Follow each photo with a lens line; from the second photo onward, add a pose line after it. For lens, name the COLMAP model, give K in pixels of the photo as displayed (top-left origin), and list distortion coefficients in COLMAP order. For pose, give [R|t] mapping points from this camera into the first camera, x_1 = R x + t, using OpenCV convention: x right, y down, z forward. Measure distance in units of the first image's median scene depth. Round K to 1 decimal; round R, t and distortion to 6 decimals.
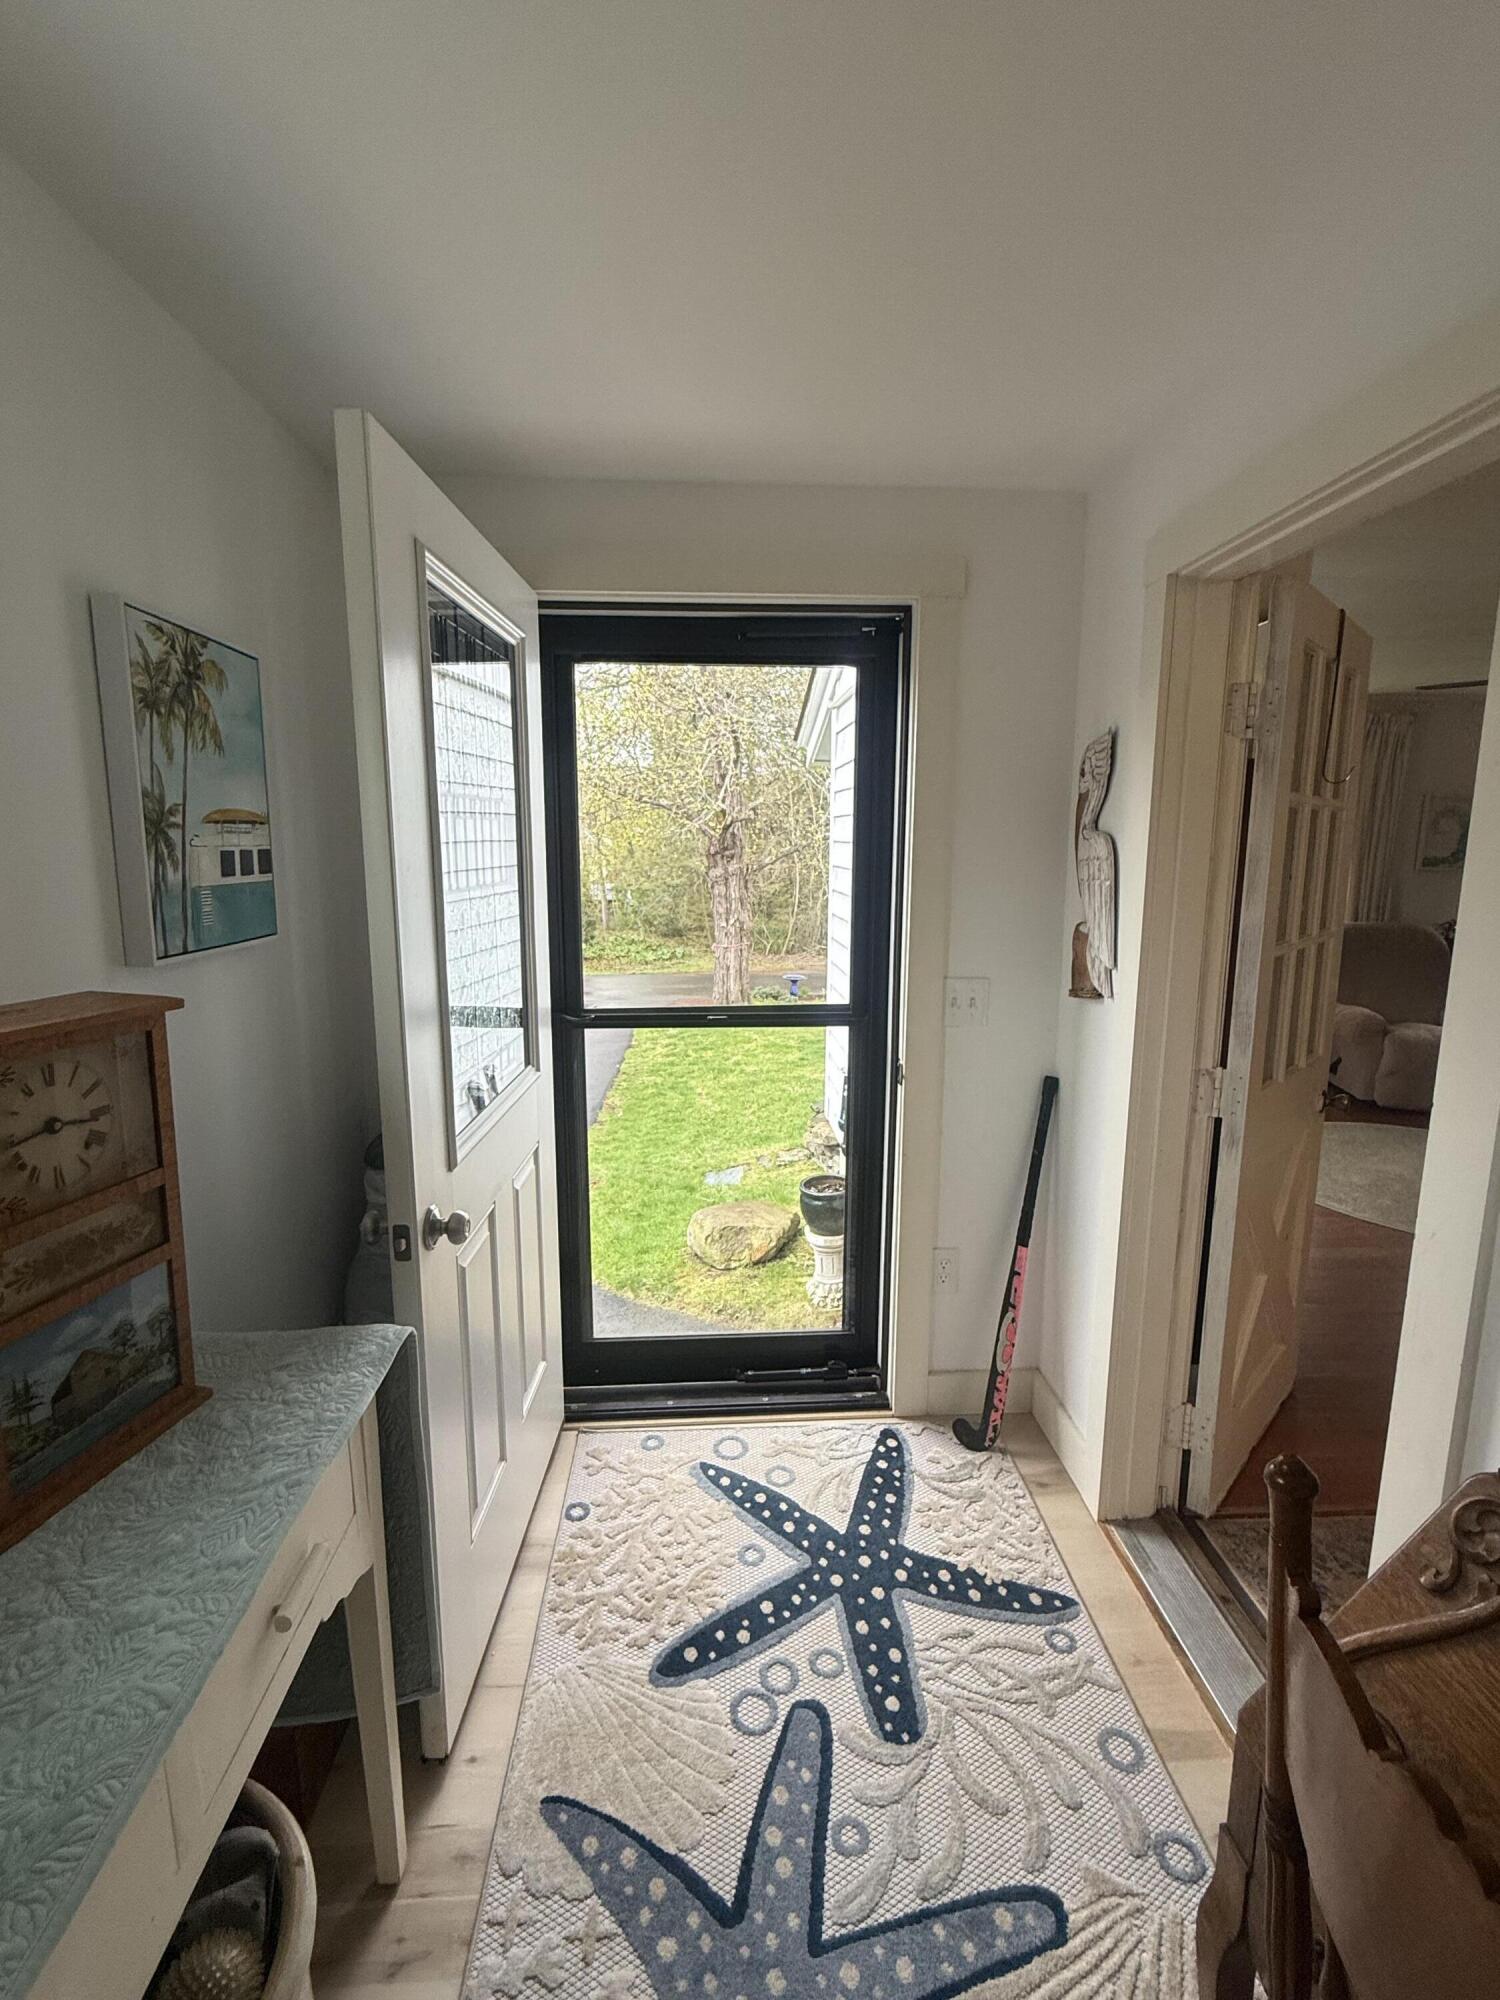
lens RADIAL K [[925.0, 0, 754.6], [0, 925.0, 991.9], [0, 0, 1]] dist [0.002181, -0.001282]
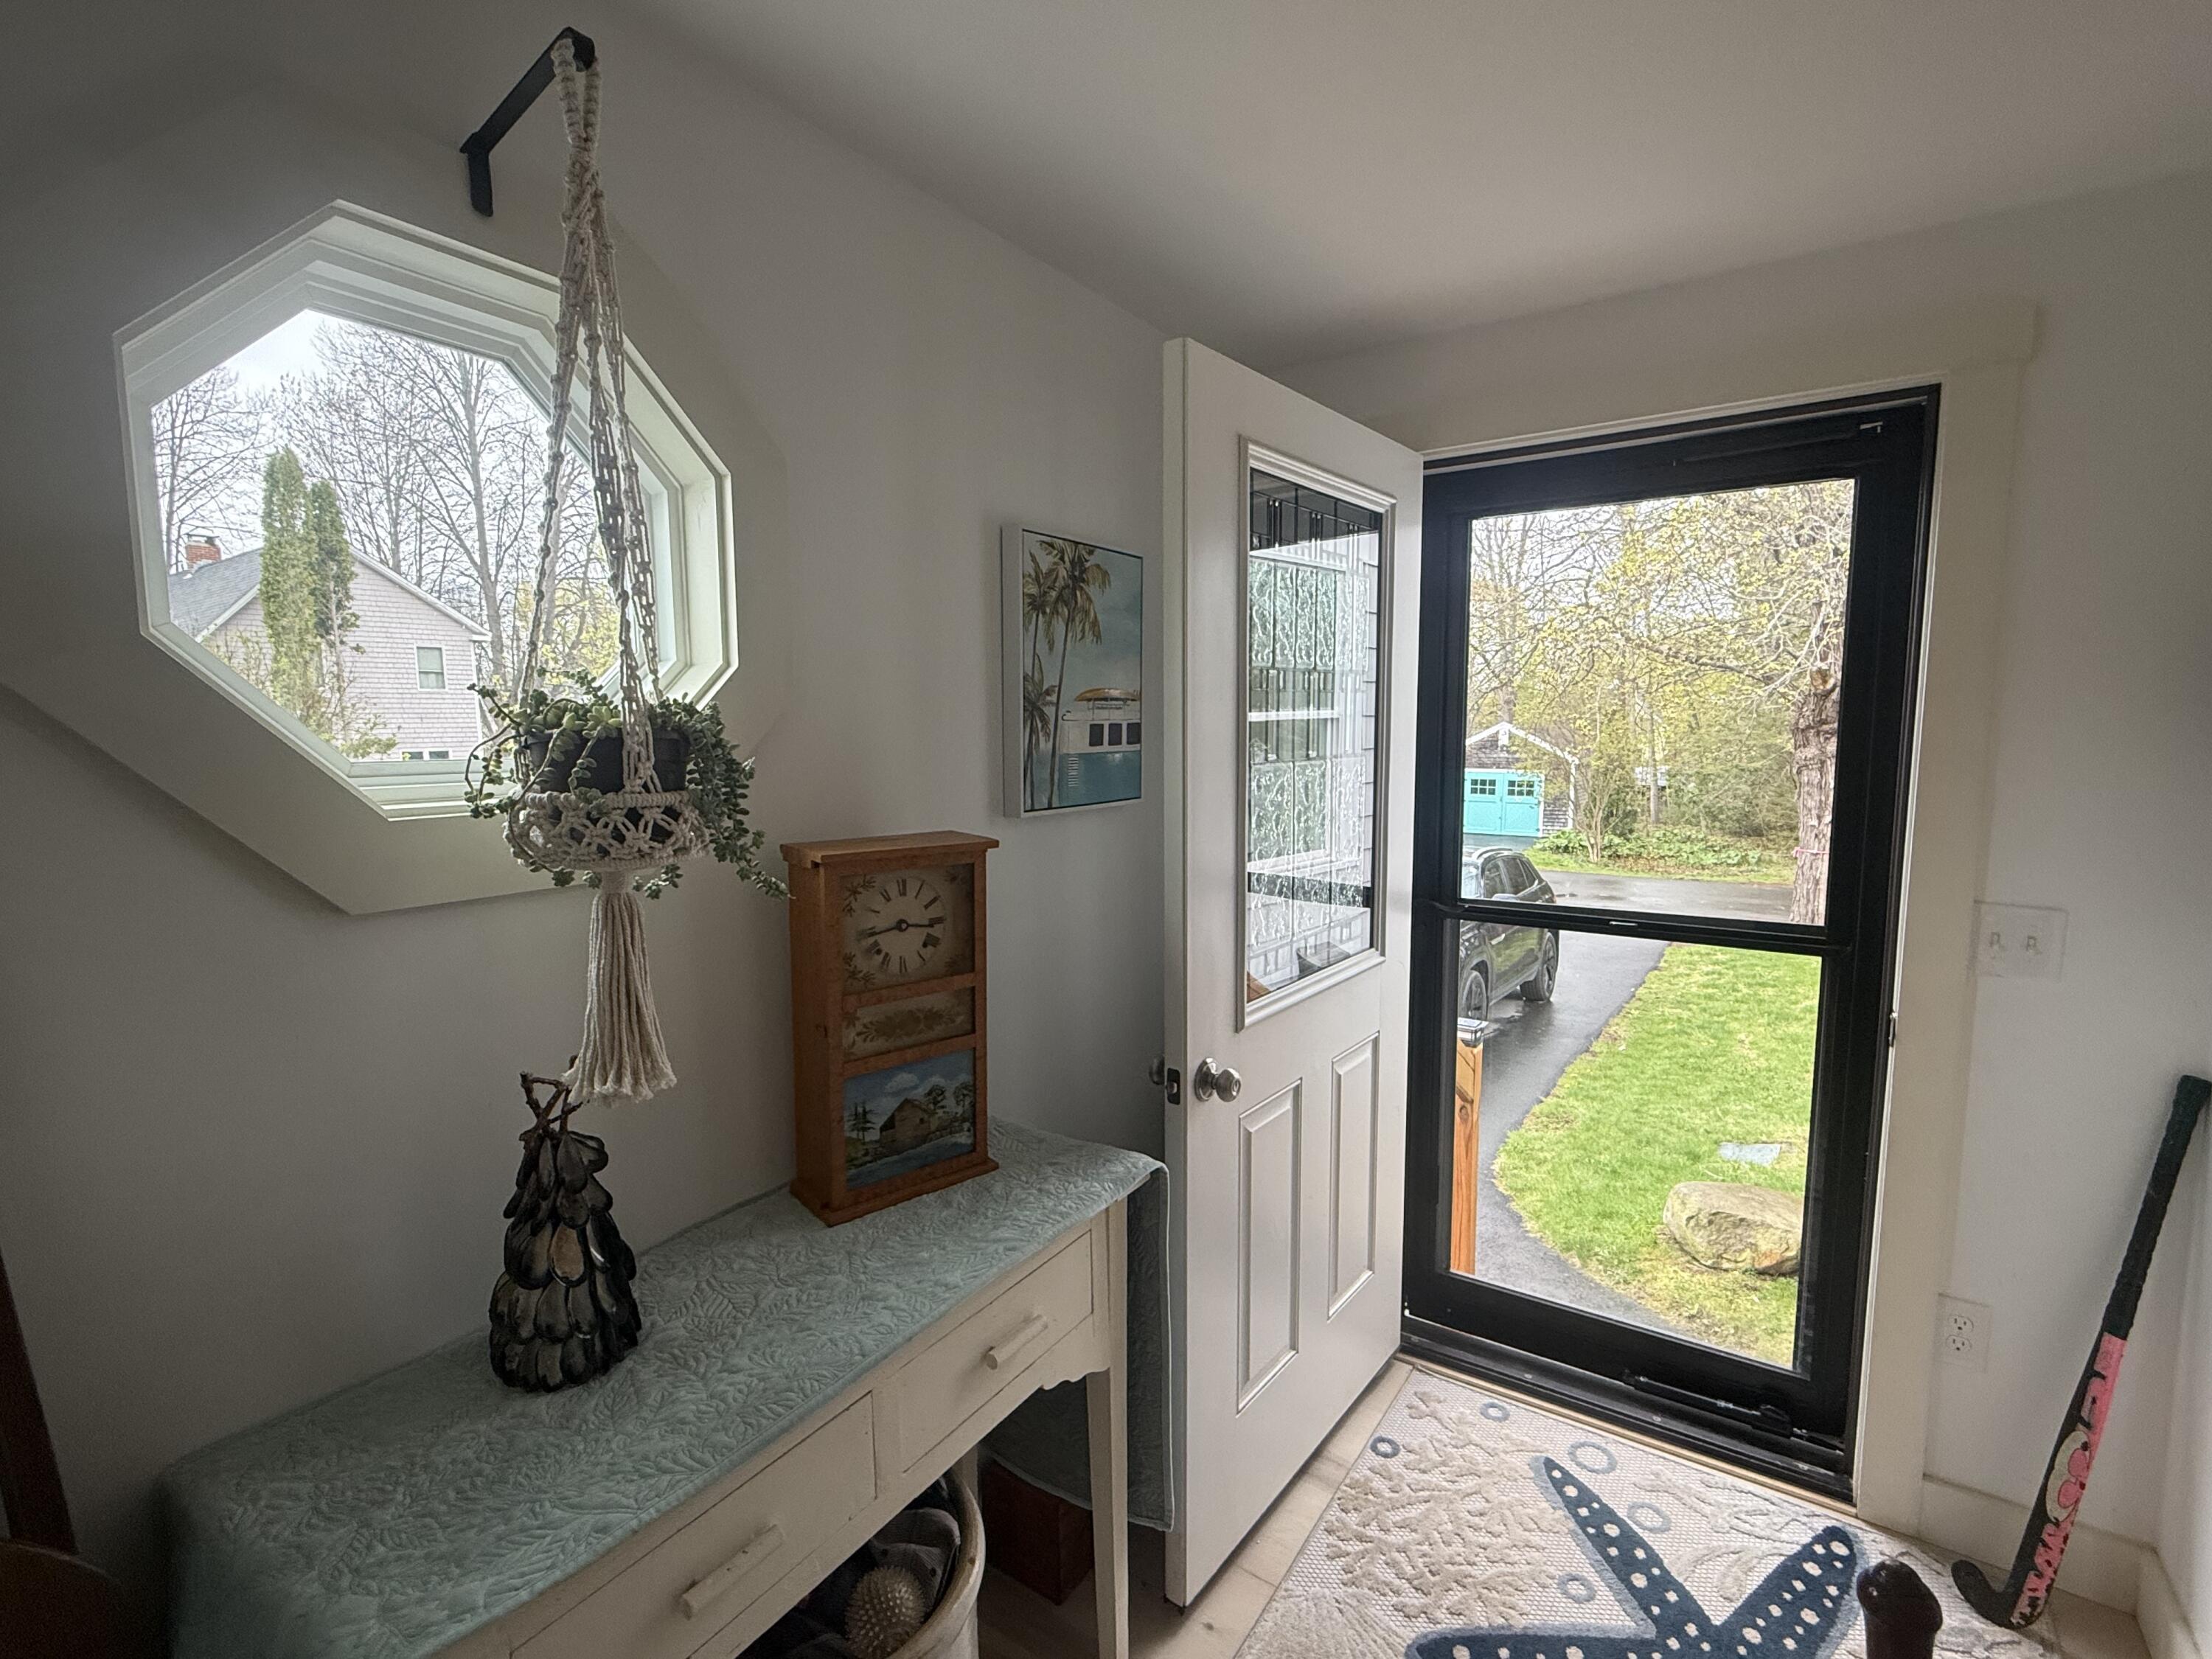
lens RADIAL K [[1023.0, 0, 1101.5], [0, 1023.0, 825.2], [0, 0, 1]] dist [0.002181, -0.001282]
pose [[0.789909, 0.054377, -0.610808, 0.190782], [-0.088088, 0.995792, -0.025267, 0.005609], [0.606864, 0.073764, 0.791375, -0.007341]]
